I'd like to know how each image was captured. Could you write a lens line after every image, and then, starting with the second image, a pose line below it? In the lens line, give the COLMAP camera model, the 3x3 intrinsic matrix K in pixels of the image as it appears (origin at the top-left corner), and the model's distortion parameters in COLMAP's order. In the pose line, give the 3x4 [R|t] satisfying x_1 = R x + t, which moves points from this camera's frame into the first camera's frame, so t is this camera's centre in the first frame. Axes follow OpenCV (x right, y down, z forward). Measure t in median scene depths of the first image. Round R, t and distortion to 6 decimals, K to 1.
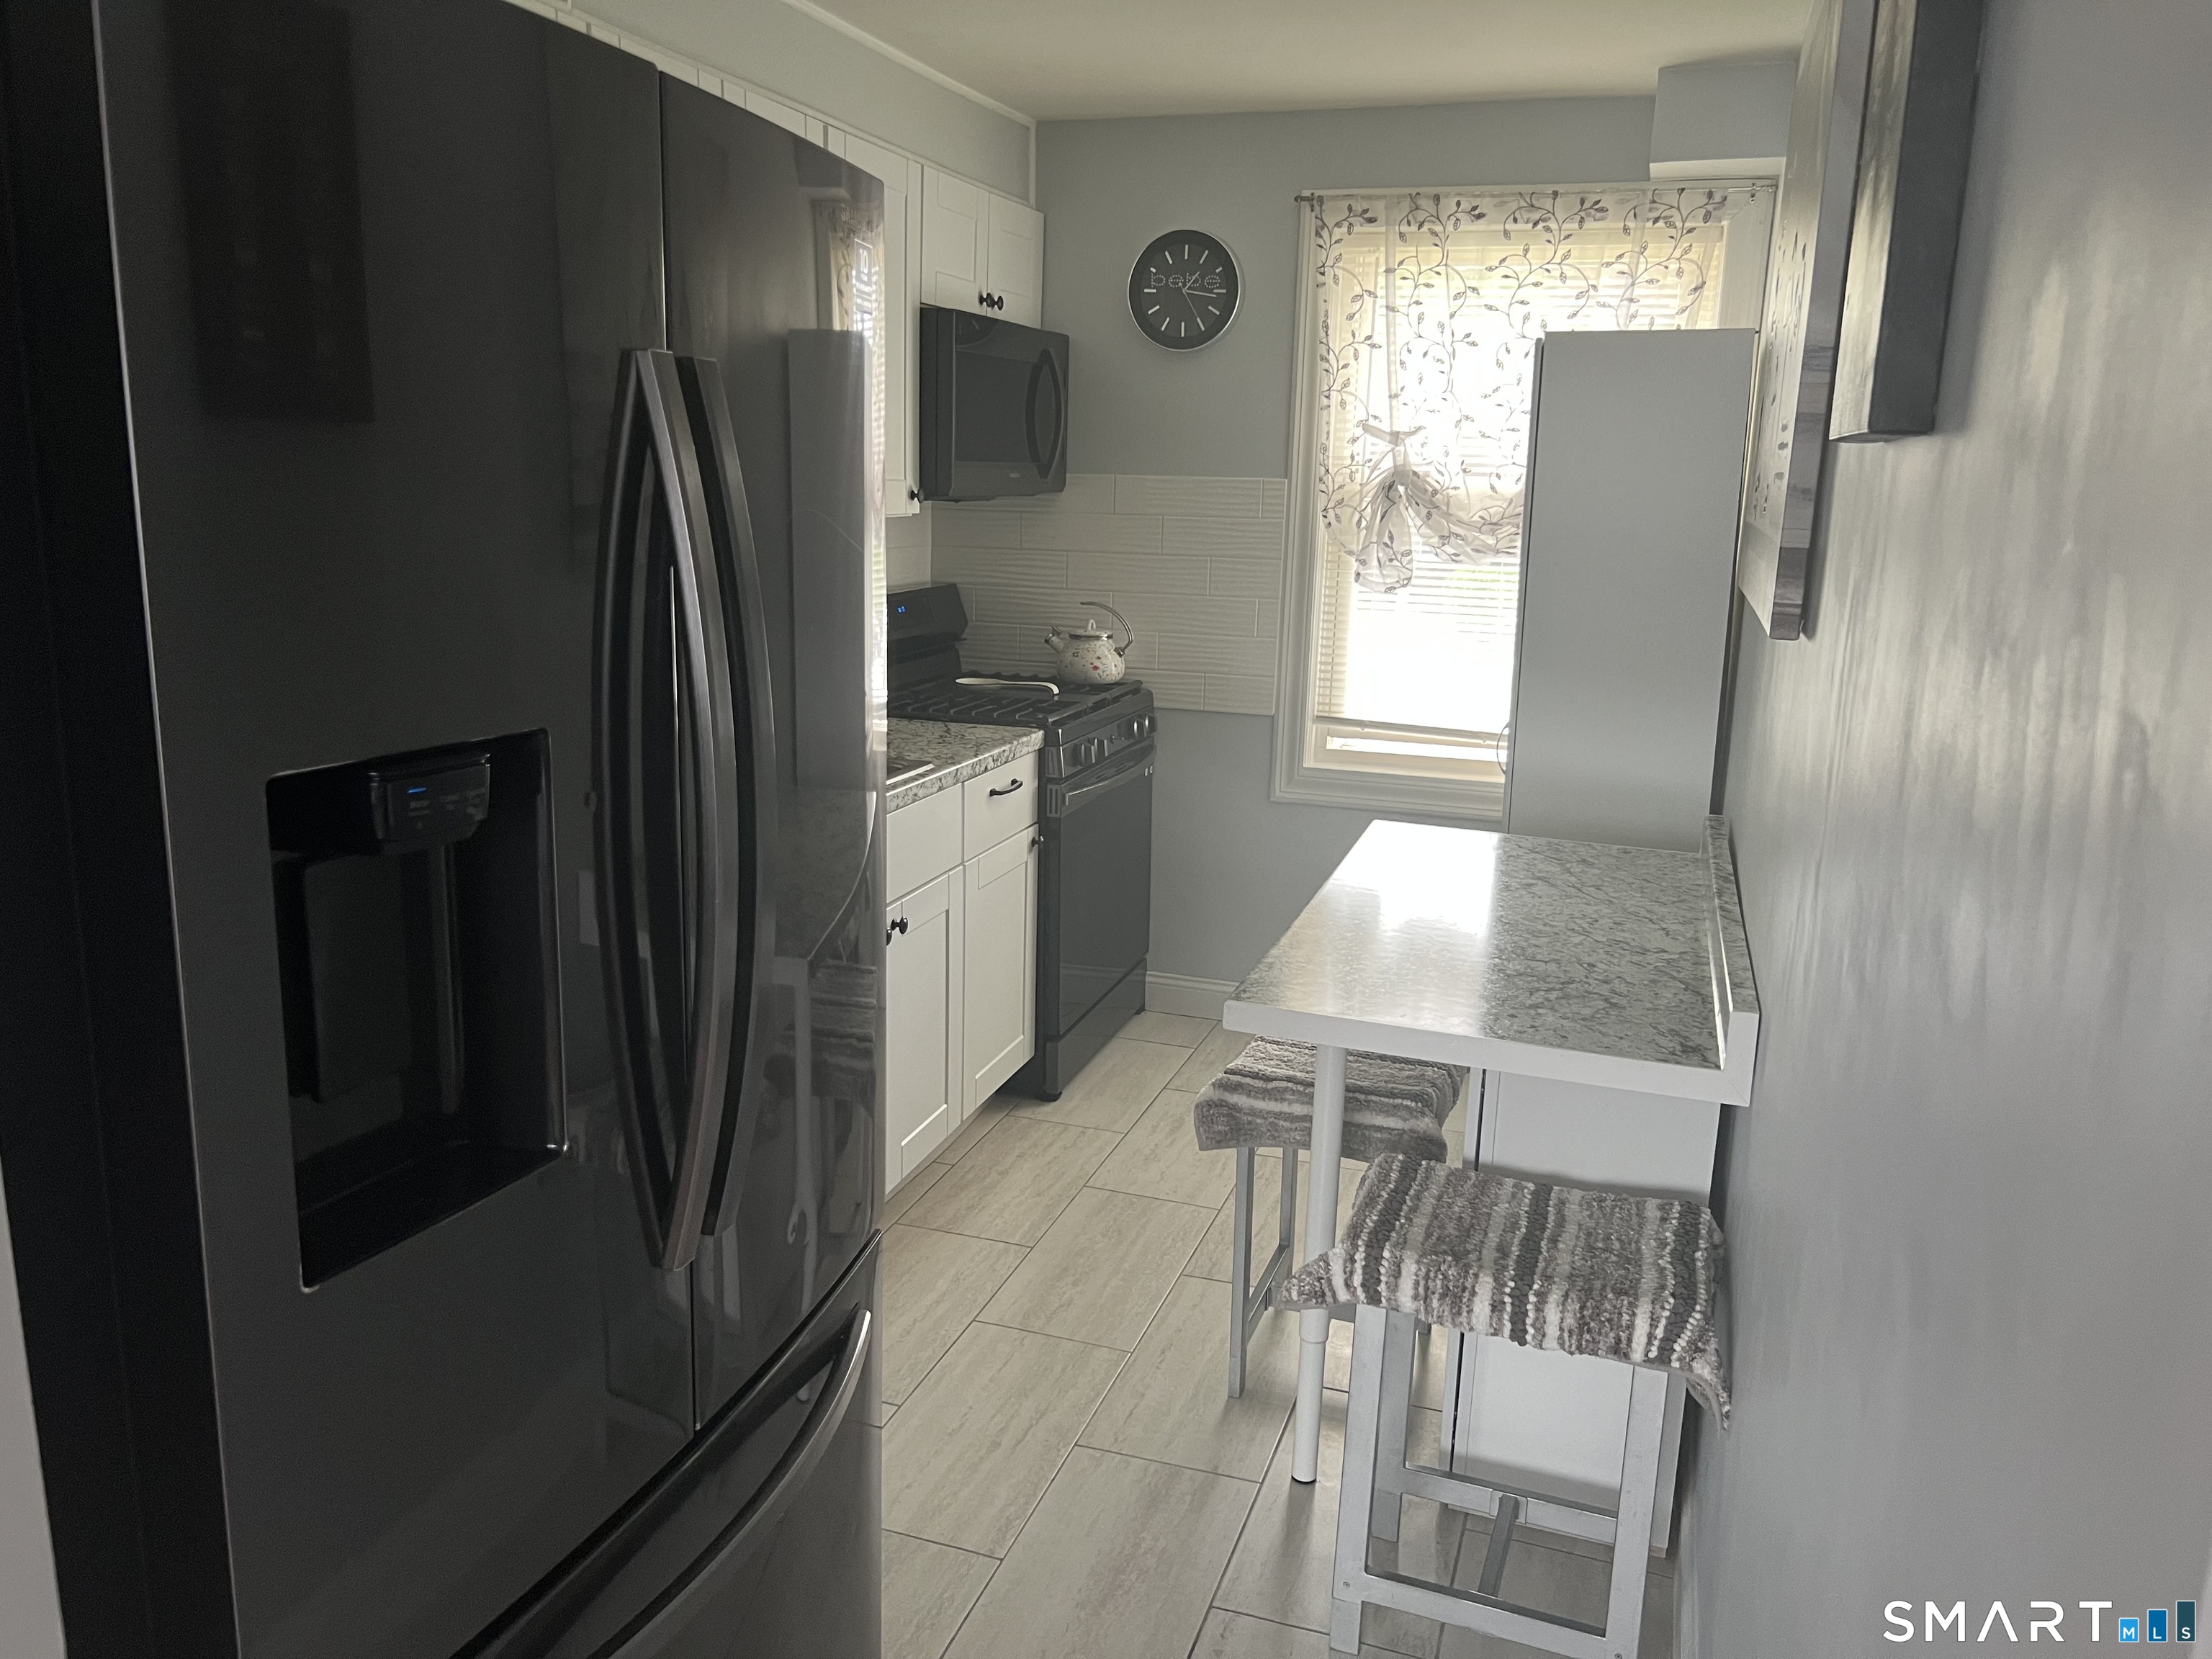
lens RADIAL K [[1647.7, 0, 1113.1], [0, 1647.7, 821.1], [0, 0, 1]] dist [0.017794, -0.043235]
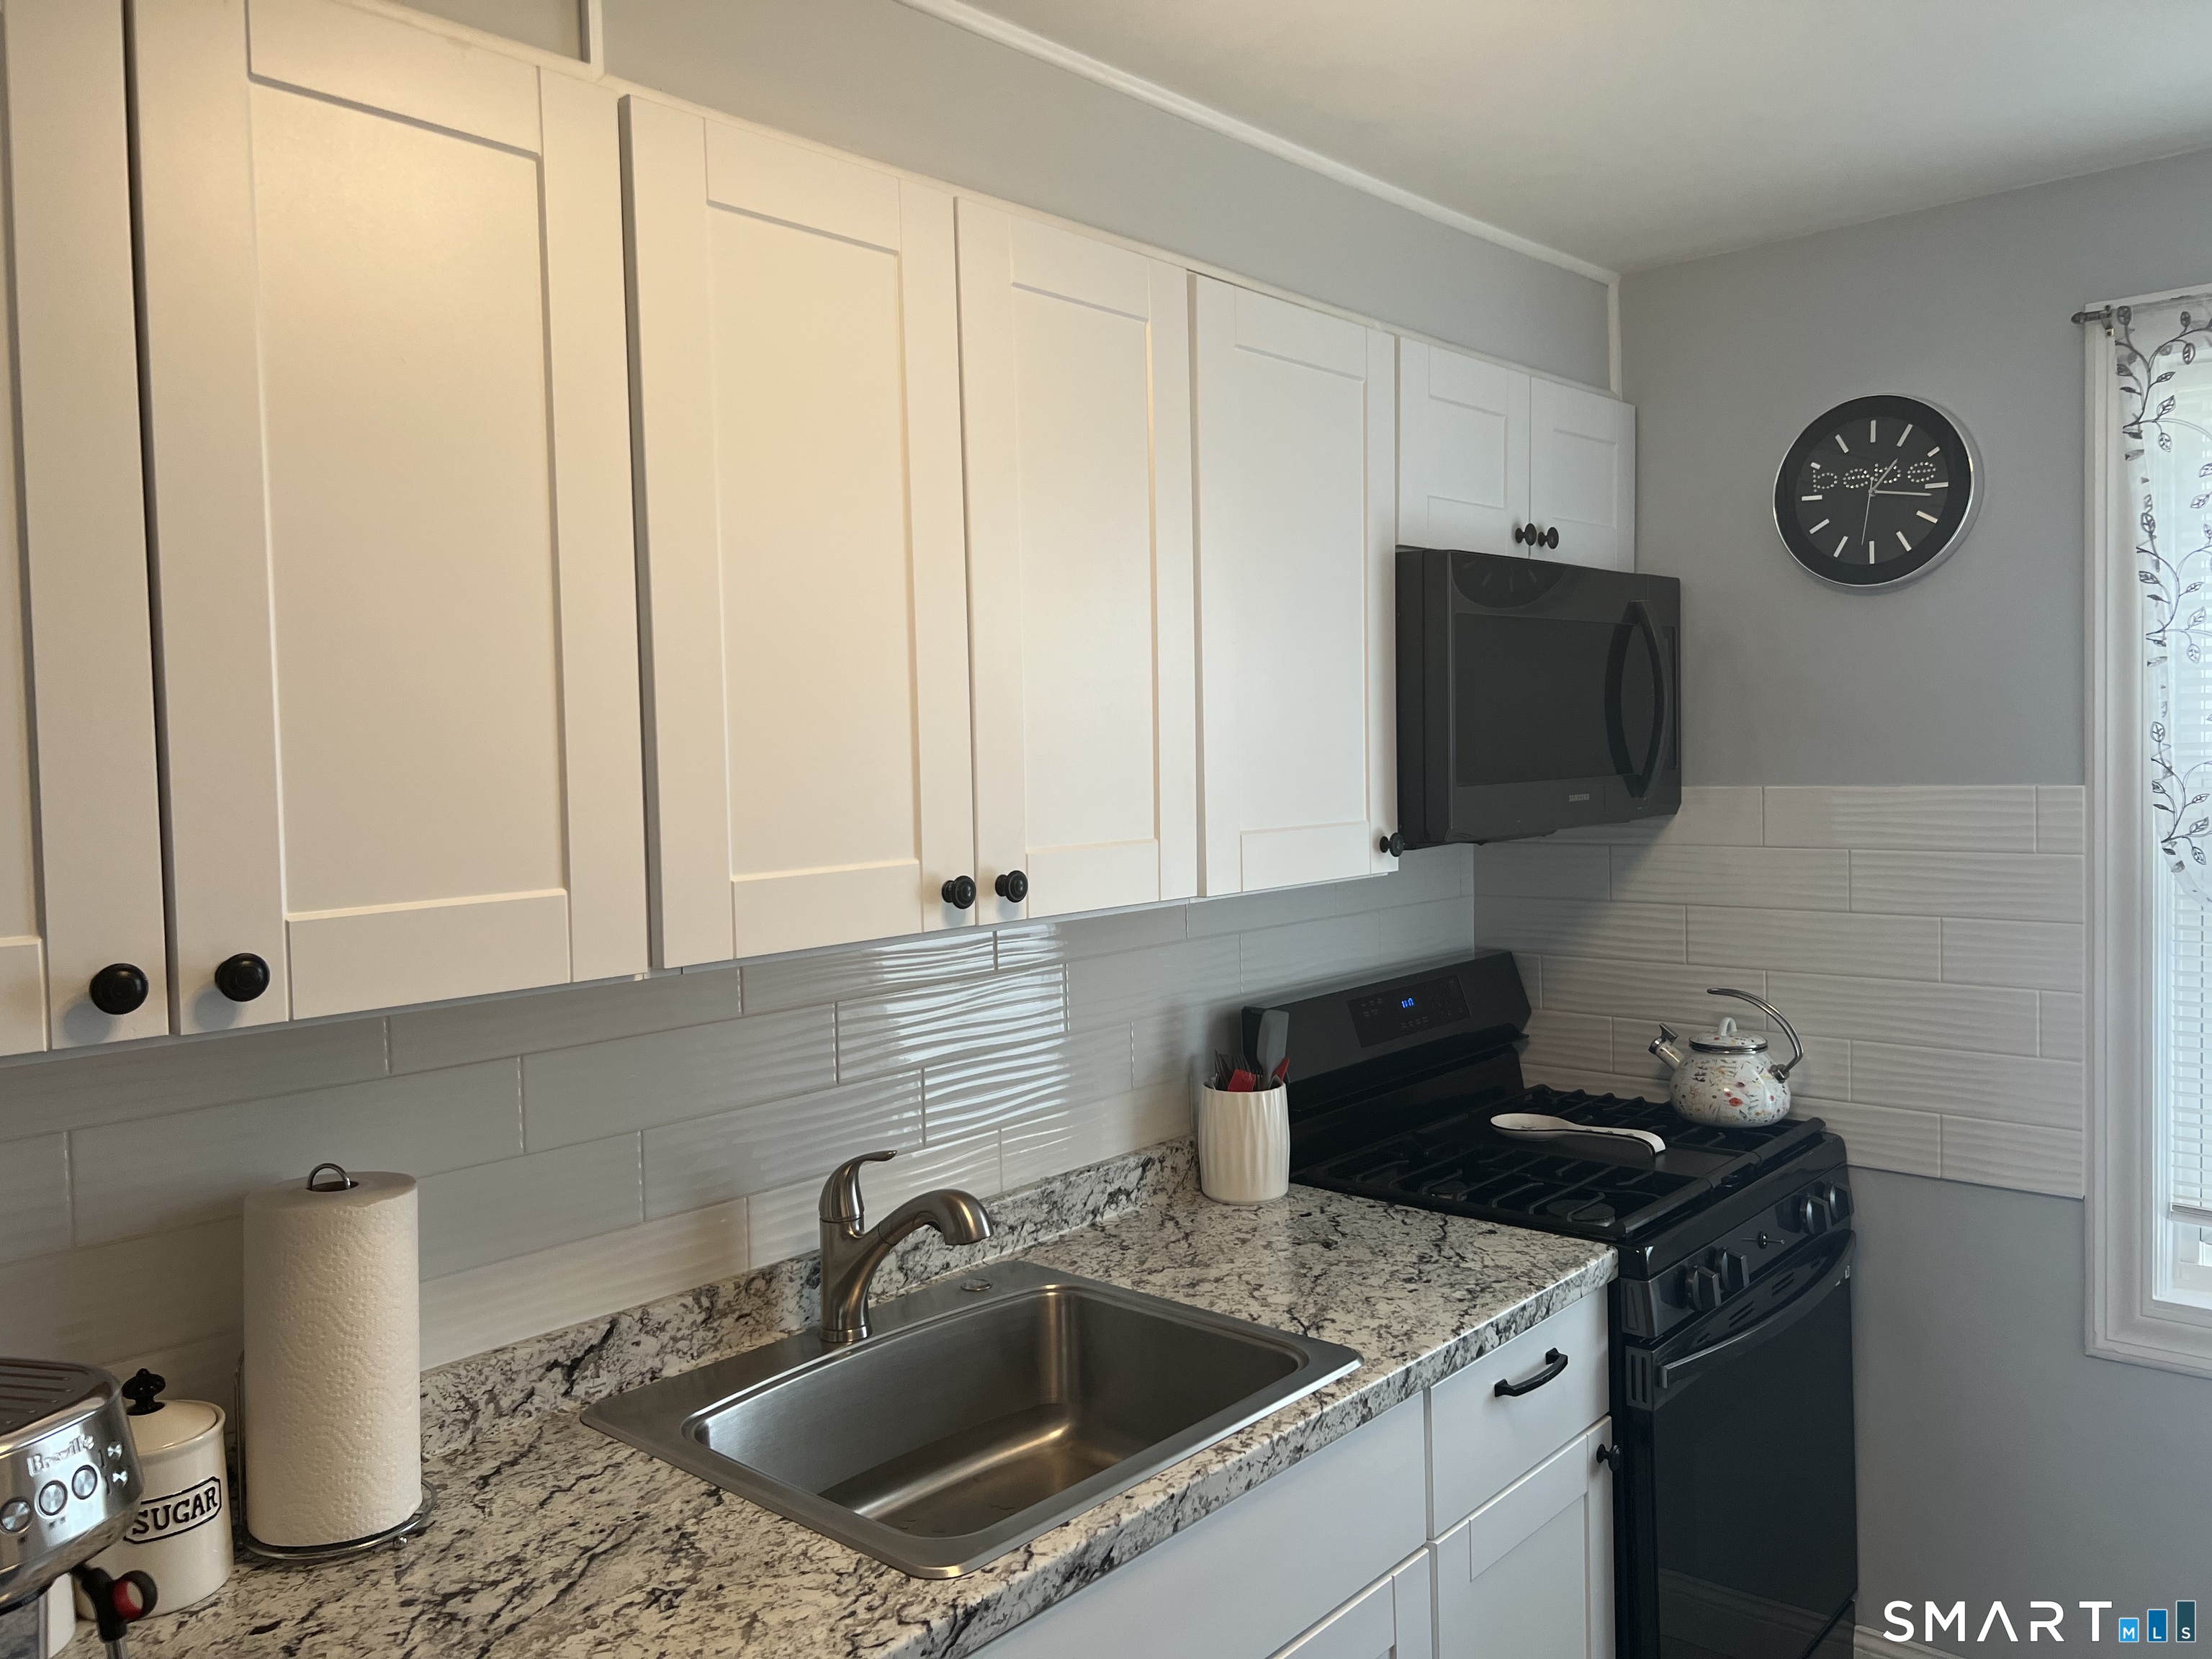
lens RADIAL K [[1656.9, 0, 1104.4], [0, 1656.9, 784.6], [0, 0, 1]] dist [0.052076, -0.050196]
pose [[0.912681, -0.033871, -0.407267, 0.033314], [-0.042740, 0.983184, -0.177546, -0.094113], [0.406432, 0.179450, 0.895885, 0.355909]]
